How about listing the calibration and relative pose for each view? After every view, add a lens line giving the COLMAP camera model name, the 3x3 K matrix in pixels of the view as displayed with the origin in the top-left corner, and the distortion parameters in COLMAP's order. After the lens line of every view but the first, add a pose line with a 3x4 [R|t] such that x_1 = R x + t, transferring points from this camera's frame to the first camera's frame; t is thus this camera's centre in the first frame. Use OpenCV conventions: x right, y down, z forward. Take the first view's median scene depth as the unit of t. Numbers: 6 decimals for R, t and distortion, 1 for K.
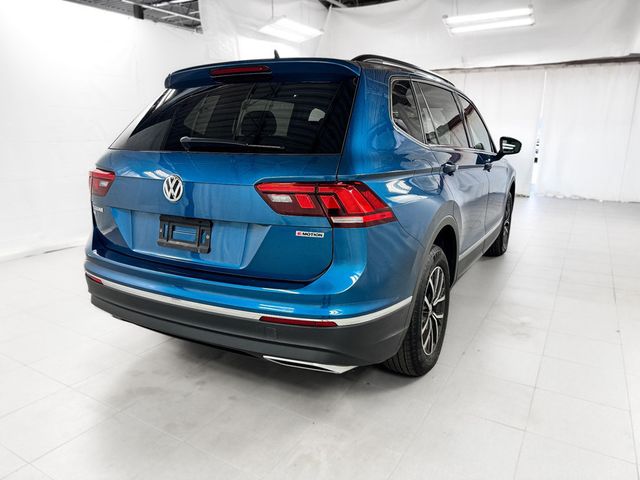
lens RADIAL K [[461.4, 0, 320.0], [0, 461.4, 240.0], [0, 0, 1]] dist [0.041629, -0.033043]
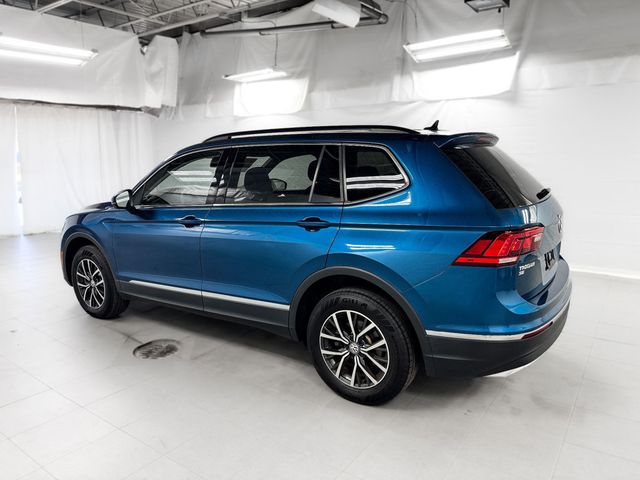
lens RADIAL K [[461.4, 0, 320.0], [0, 461.4, 240.0], [0, 0, 1]] dist [0.041629, -0.033043]
pose [[0.092732, -0.191851, 0.977033, -1.707998], [0.247289, 0.954954, 0.164045, -0.457945], [-0.964494, 0.226397, 0.135998, 1.447244]]
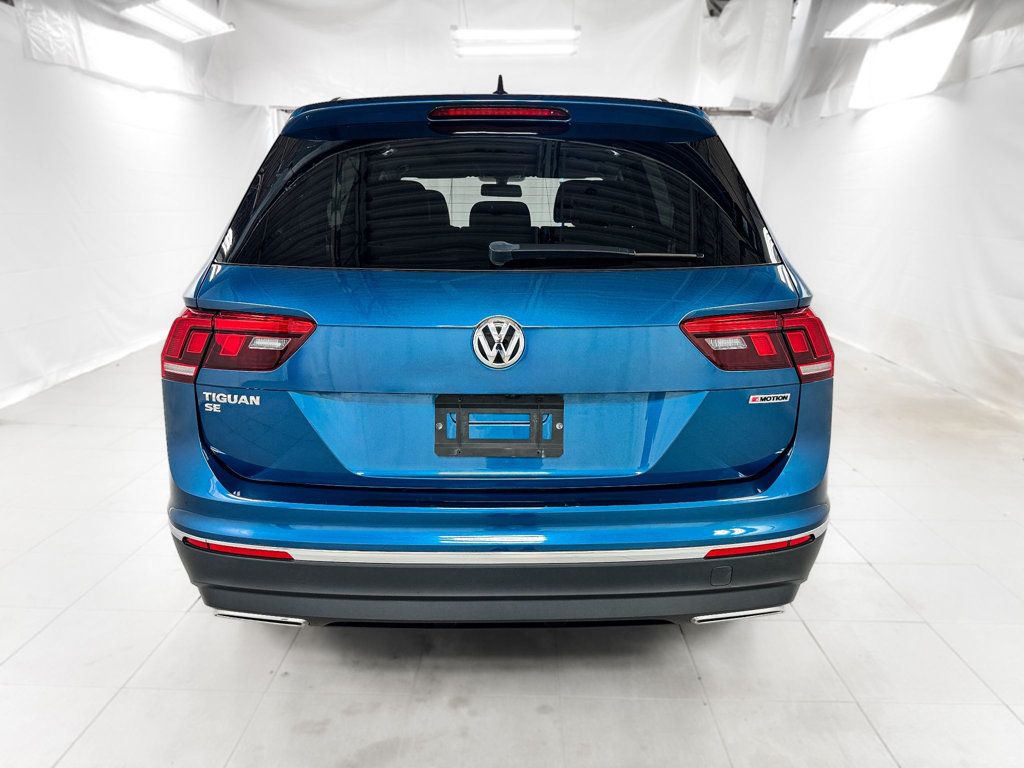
lens RADIAL K [[738.3, 0, 512.0], [0, 738.3, 384.0], [0, 0, 1]] dist [0.041629, -0.033043]
pose [[0.872514, -0.118251, 0.474063, -0.653411], [0.113277, 0.992792, 0.039157, -0.089962], [-0.475276, 0.019535, 0.879620, 0.257608]]
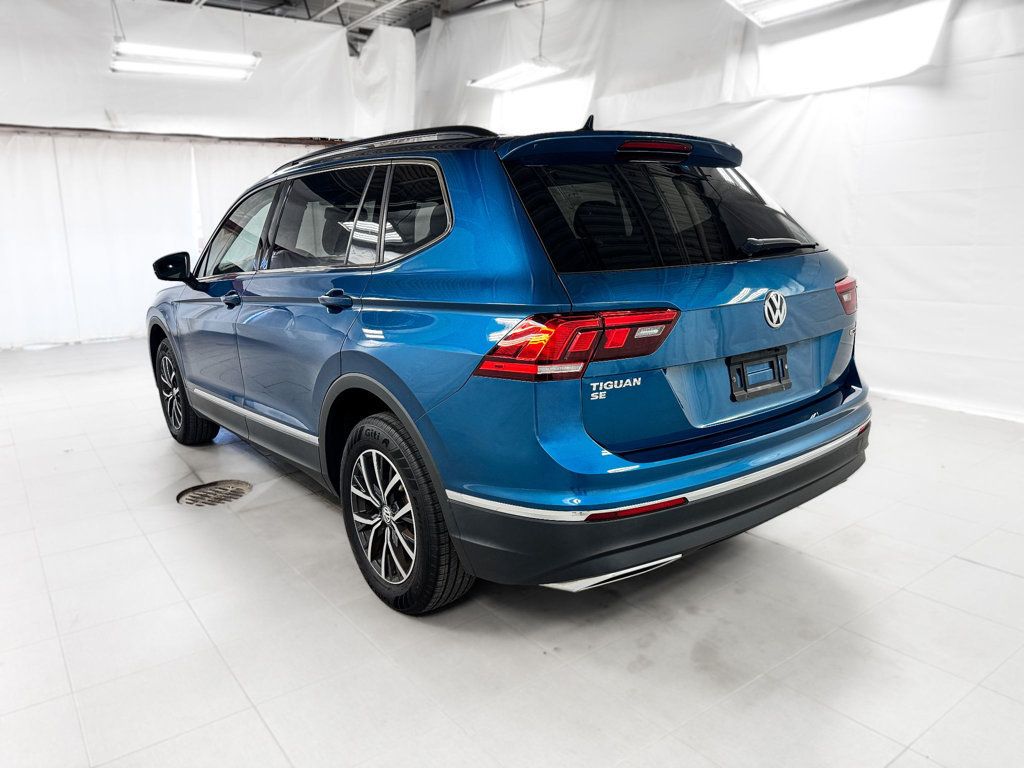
lens RADIAL K [[742.0, 0, 516.8], [0, 742.0, 381.4], [0, 0, 1]] dist [0.043580, -0.045156]
pose [[0.391894, -0.210664, 0.895567, -1.444181], [0.246323, 0.961918, 0.118483, -0.225414], [-0.886422, 0.174166, 0.428861, 0.823706]]
